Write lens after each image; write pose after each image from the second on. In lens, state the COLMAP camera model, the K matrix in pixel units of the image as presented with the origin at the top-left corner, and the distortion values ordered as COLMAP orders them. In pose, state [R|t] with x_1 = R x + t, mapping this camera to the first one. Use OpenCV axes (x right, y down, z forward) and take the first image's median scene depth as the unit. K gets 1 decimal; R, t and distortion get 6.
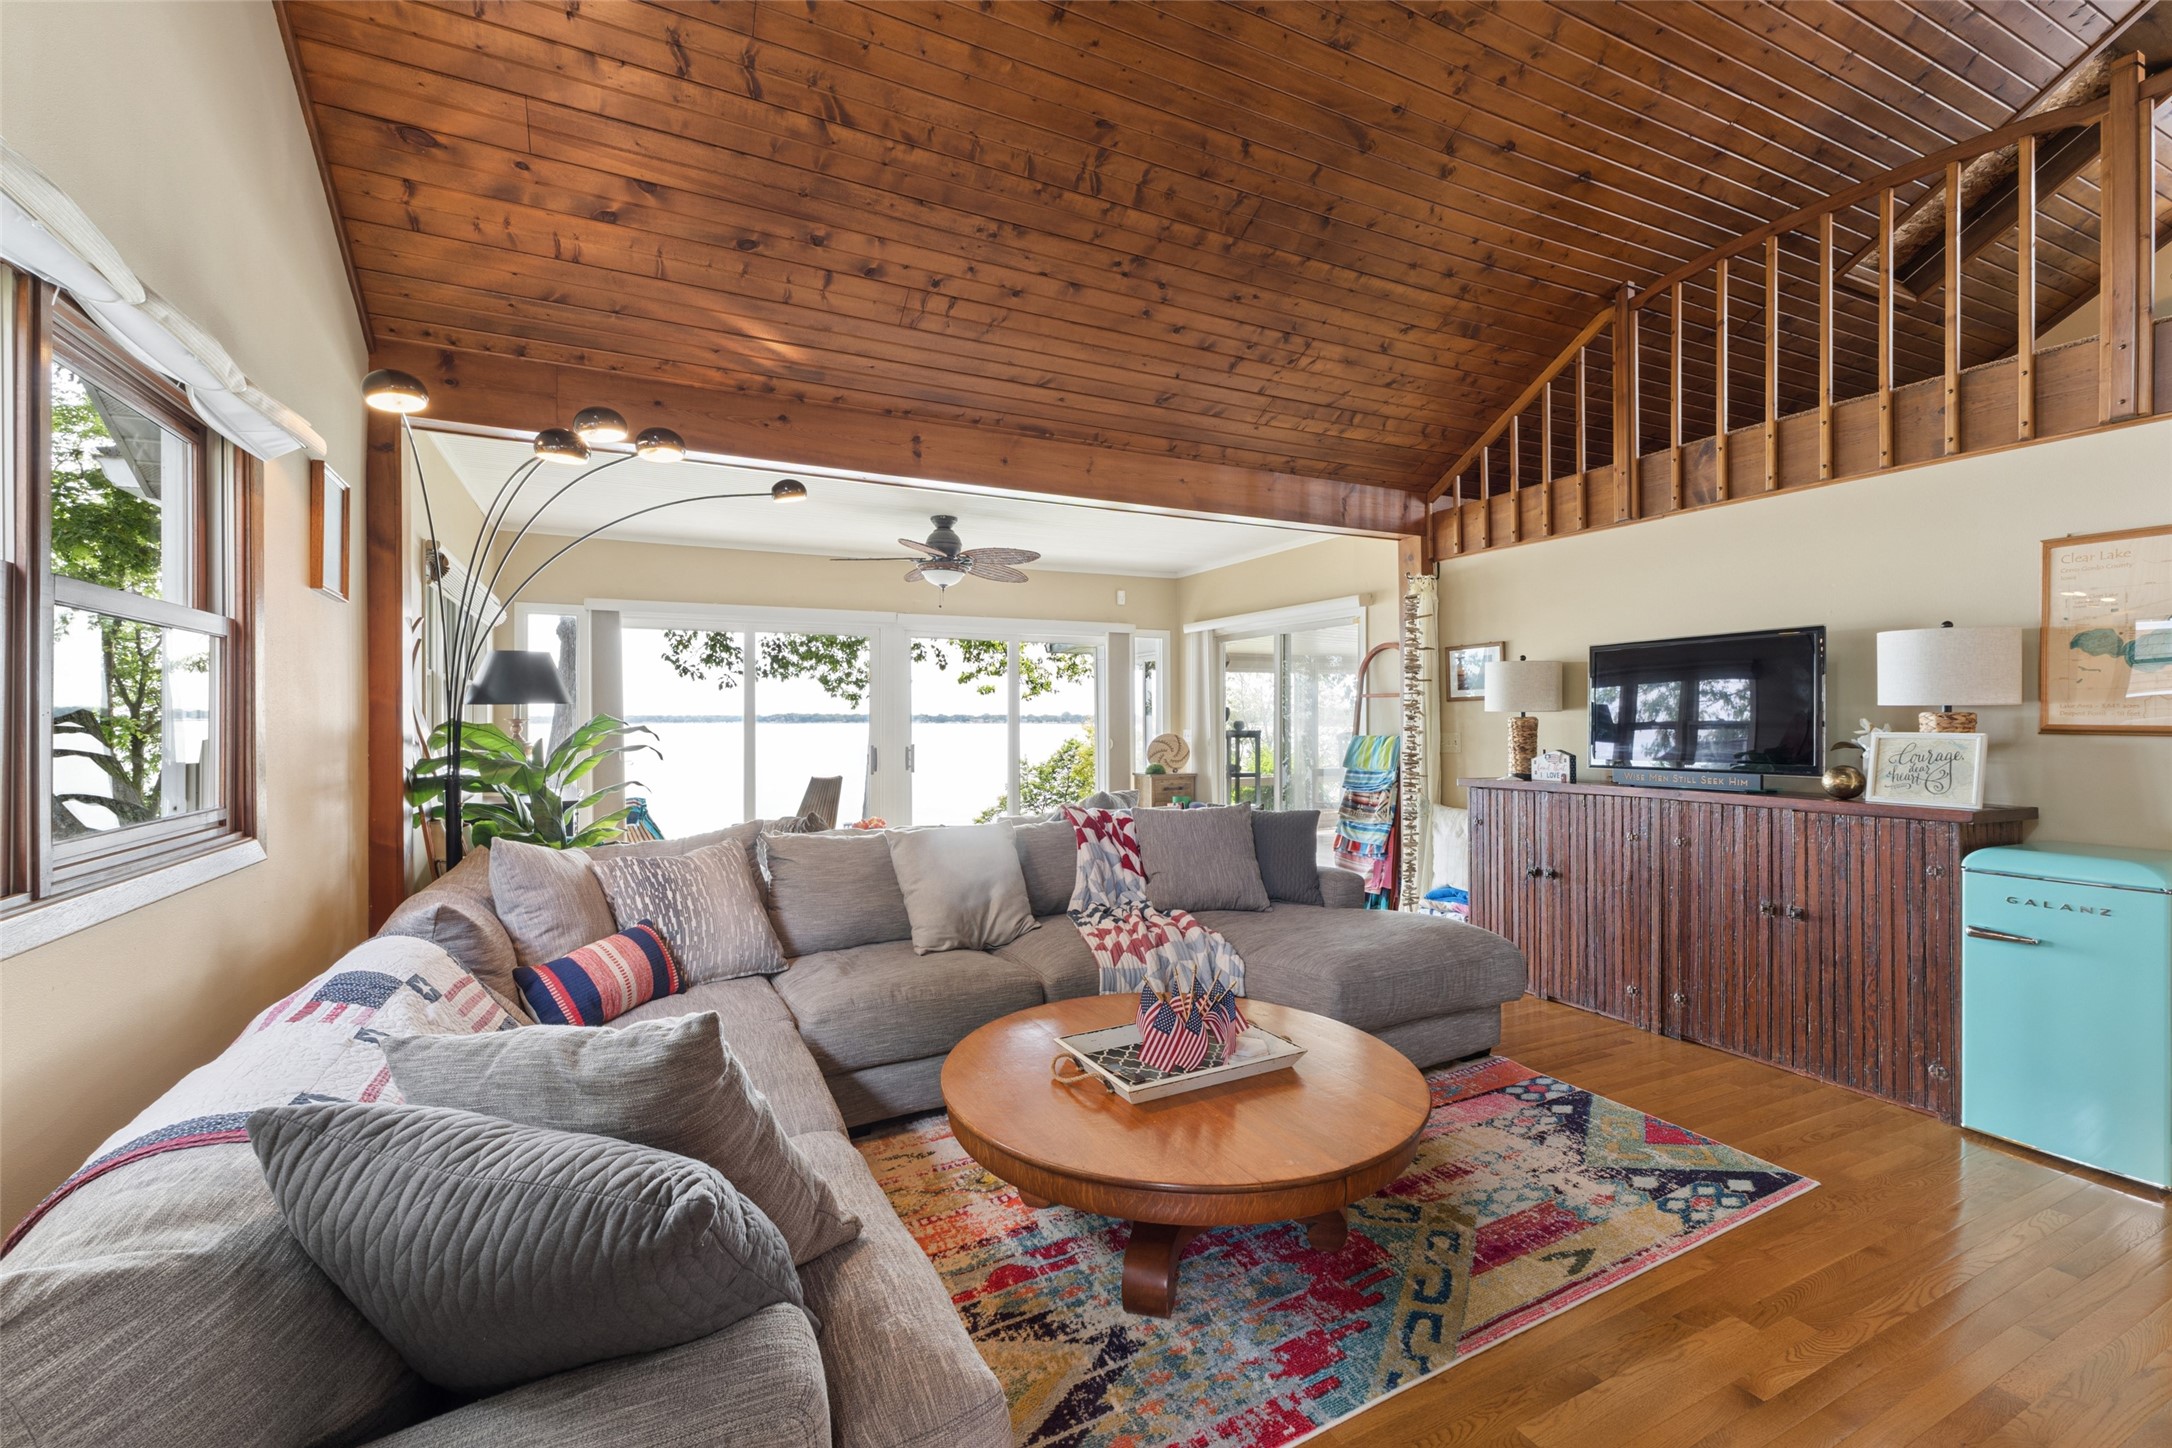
lens RADIAL K [[920.8, 0, 1087.2], [0, 920.8, 719.0], [0, 0, 1]] dist [0.008170, -0.002186]
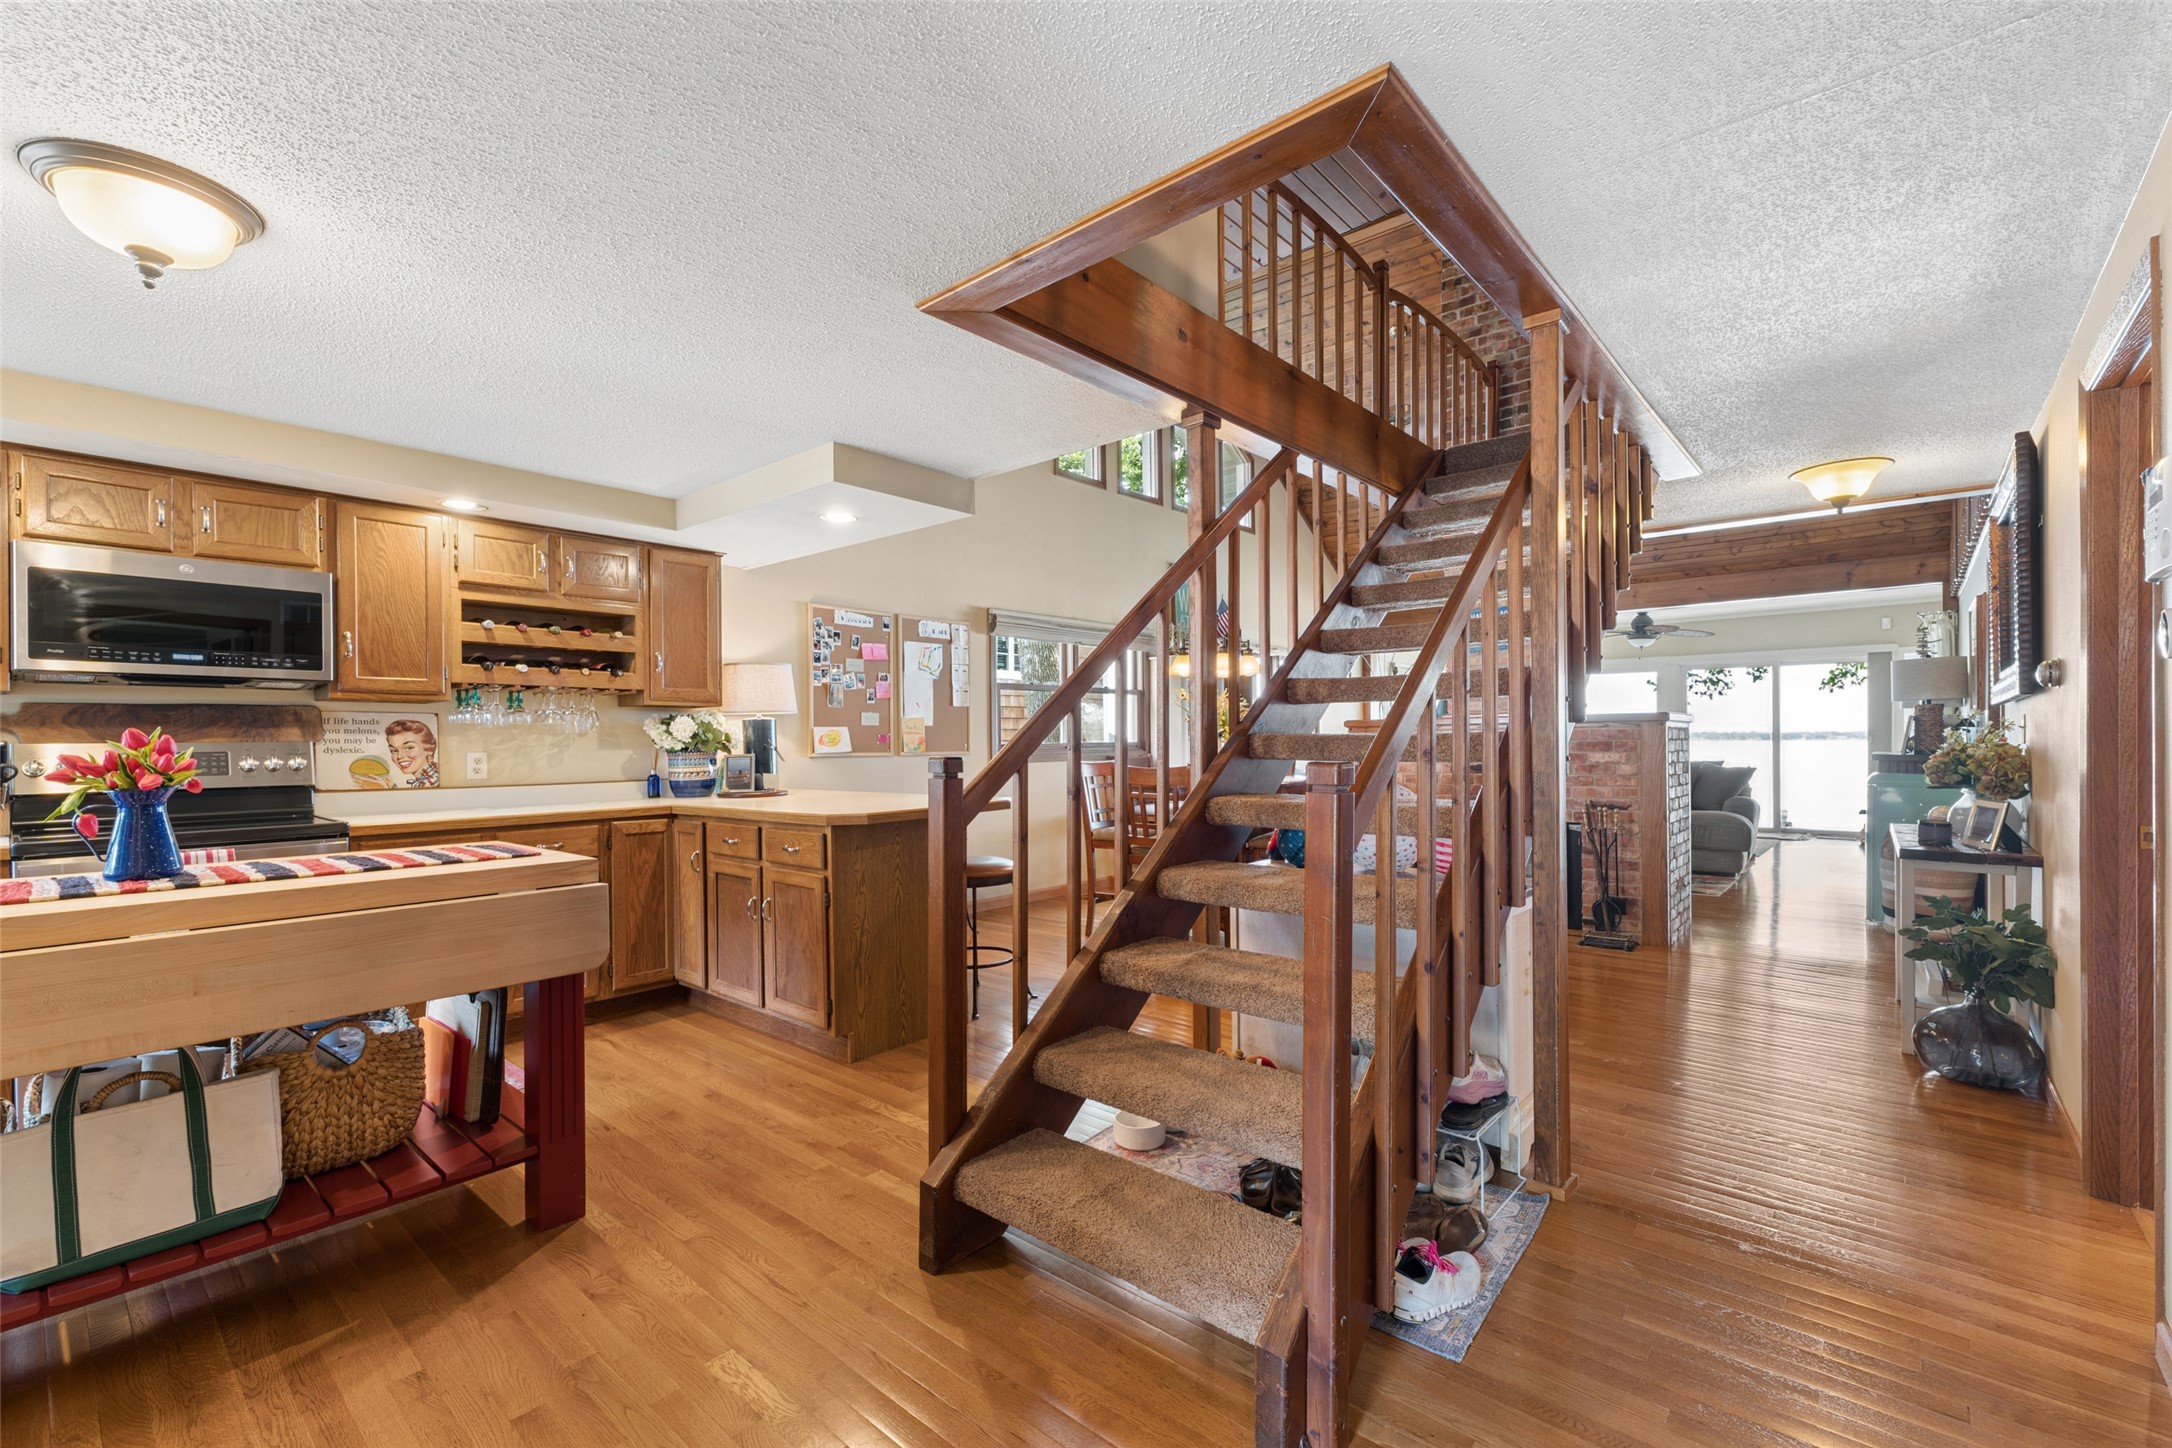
lens RADIAL K [[920.8, 0, 1094.9], [0, 920.8, 740.3], [0, 0, 1]] dist [0.008170, -0.002186]
pose [[0.387514, -0.001180, -0.921863, 1.839588], [0.004988, 0.999987, 0.000817, 0.051692], [0.921850, -0.004915, 0.387515, -1.146696]]
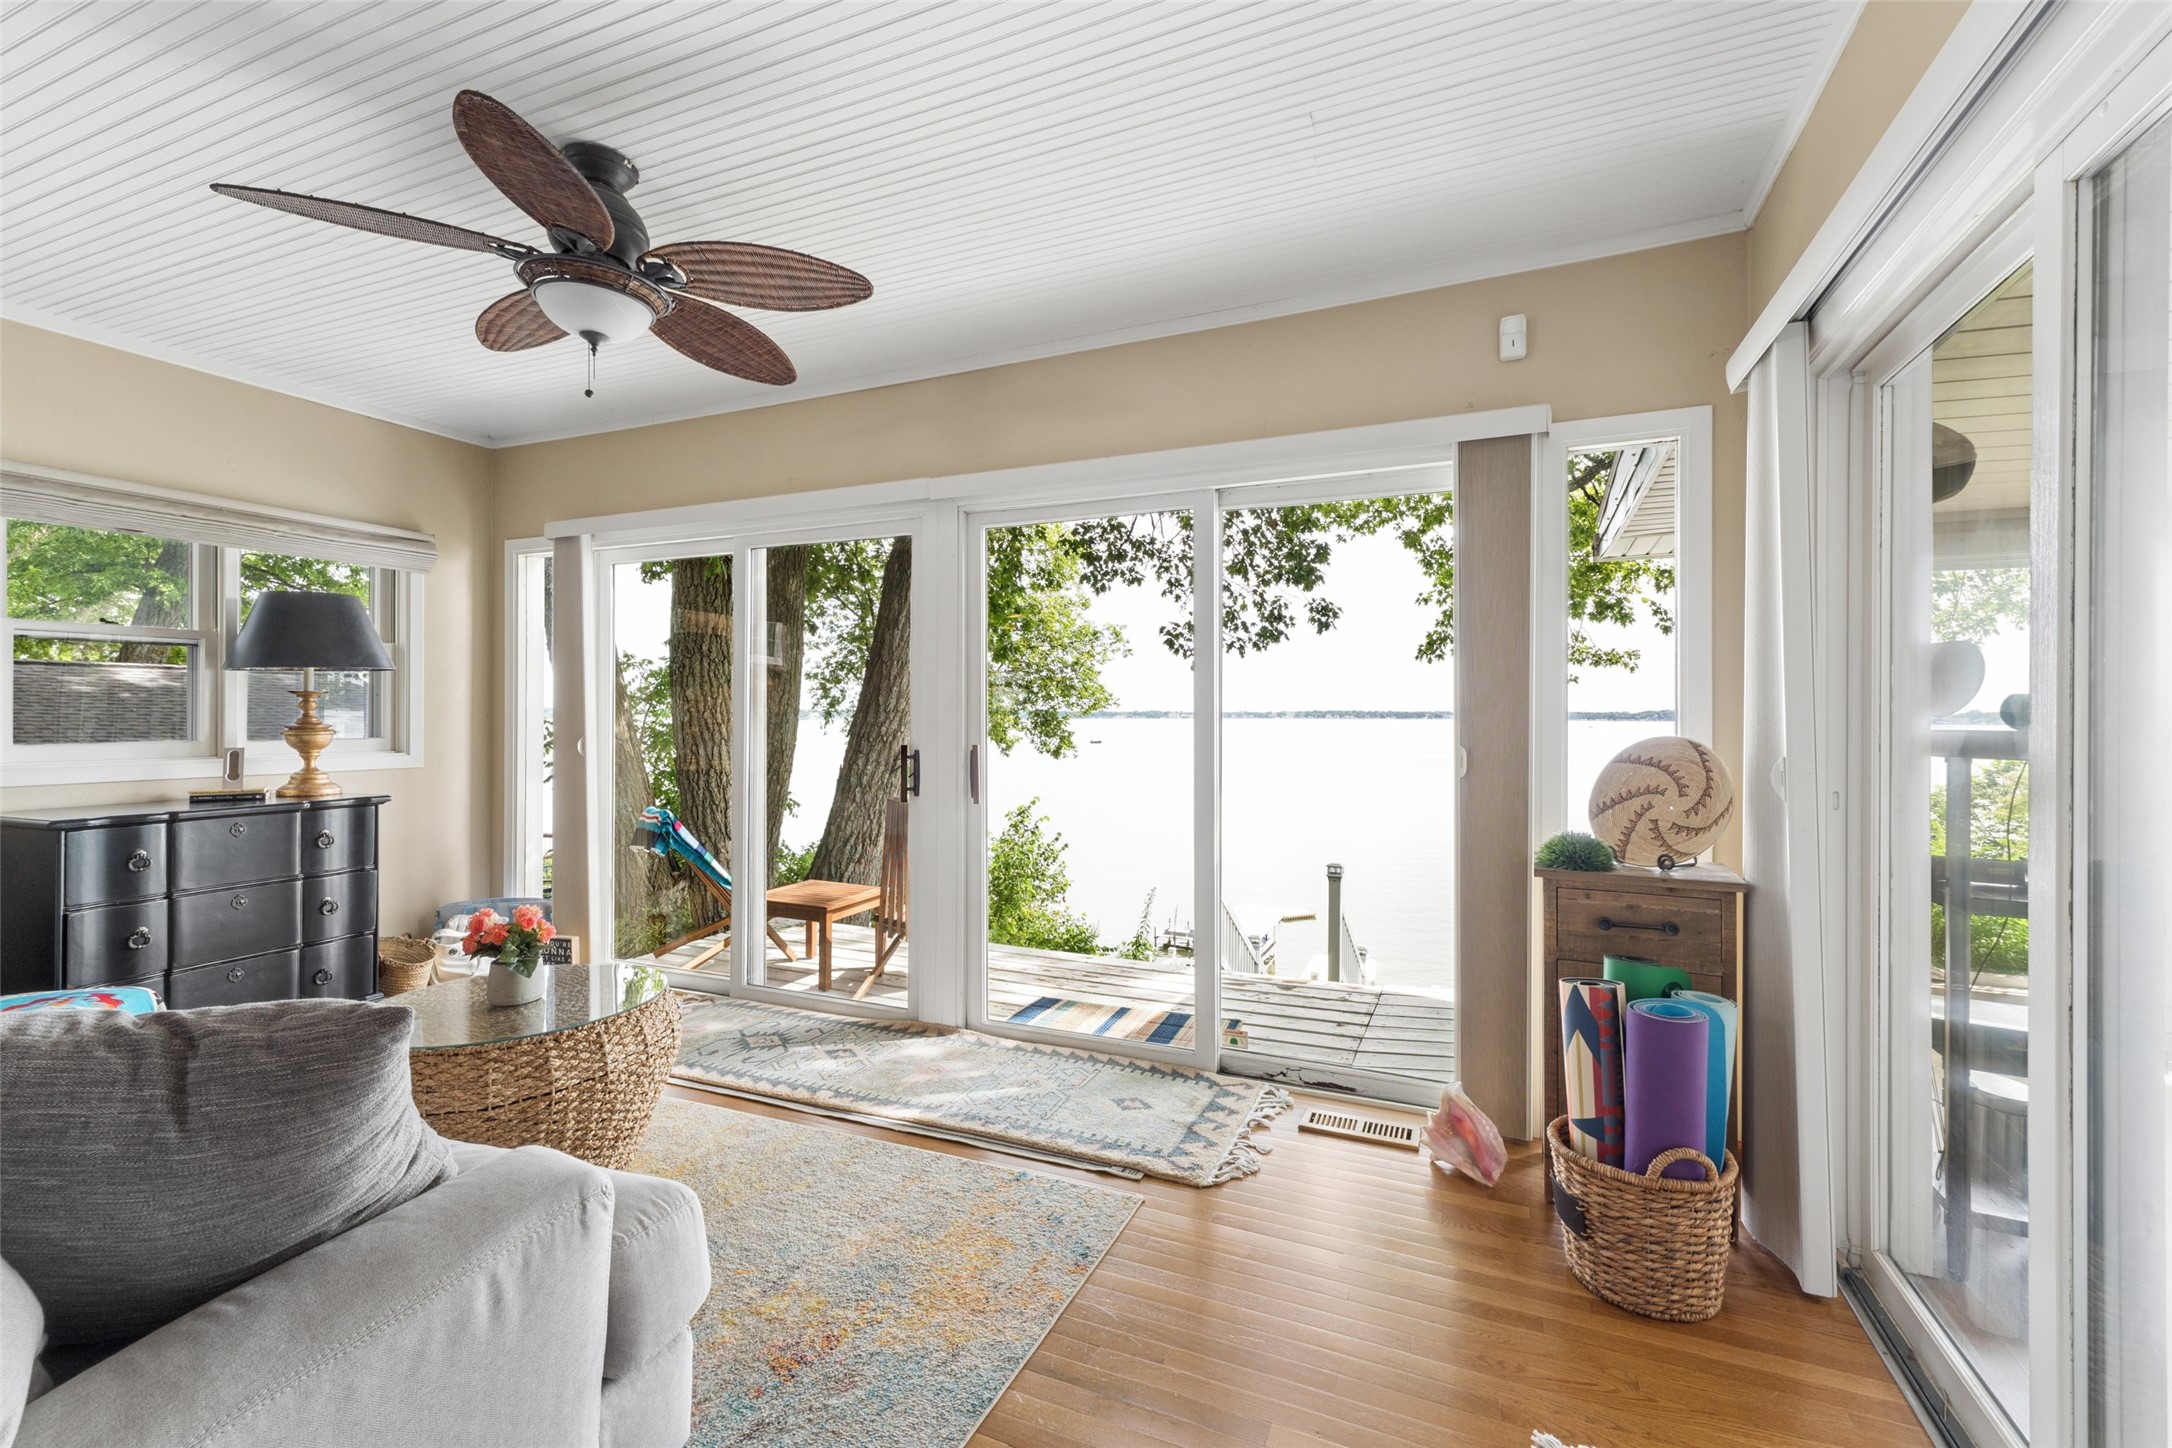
lens RADIAL K [[920.8, 0, 1091.6], [0, 920.8, 710.1], [0, 0, 1]] dist [0.008170, -0.002186]
pose [[0.646739, -0.000916, -0.762711, 0.459783], [-0.003112, 0.999988, -0.003840, 0.023709], [0.762705, 0.004857, 0.646728, 1.555661]]
